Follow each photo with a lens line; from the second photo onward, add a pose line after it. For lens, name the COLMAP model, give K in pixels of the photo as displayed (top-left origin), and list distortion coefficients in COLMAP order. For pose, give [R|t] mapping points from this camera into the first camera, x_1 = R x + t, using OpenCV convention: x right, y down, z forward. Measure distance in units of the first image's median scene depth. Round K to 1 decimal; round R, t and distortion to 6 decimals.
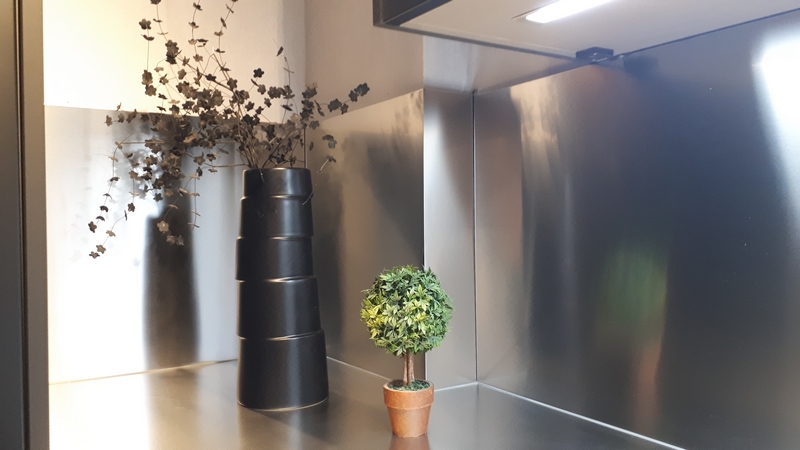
lens RADIAL K [[700.1, 0, 399.9], [0, 700.1, 210.8], [0, 0, 1]] dist [0.005977, 0.003347]
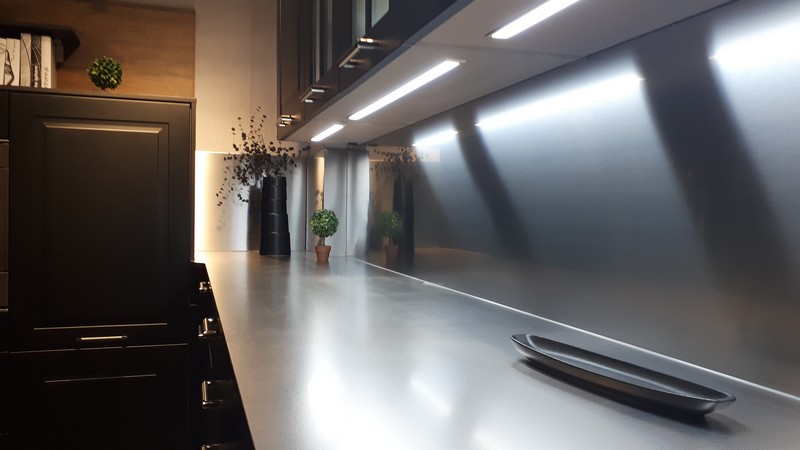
lens RADIAL K [[636.1, 0, 400.0], [0, 636.1, 225.0], [0, 0, 1]] dist [0.005106, 0.003309]
pose [[0.972343, 0.032934, -0.231226, 0.932900], [-0.027507, 0.999266, 0.026654, 0.055475], [0.231934, -0.019557, 0.972535, -1.437587]]
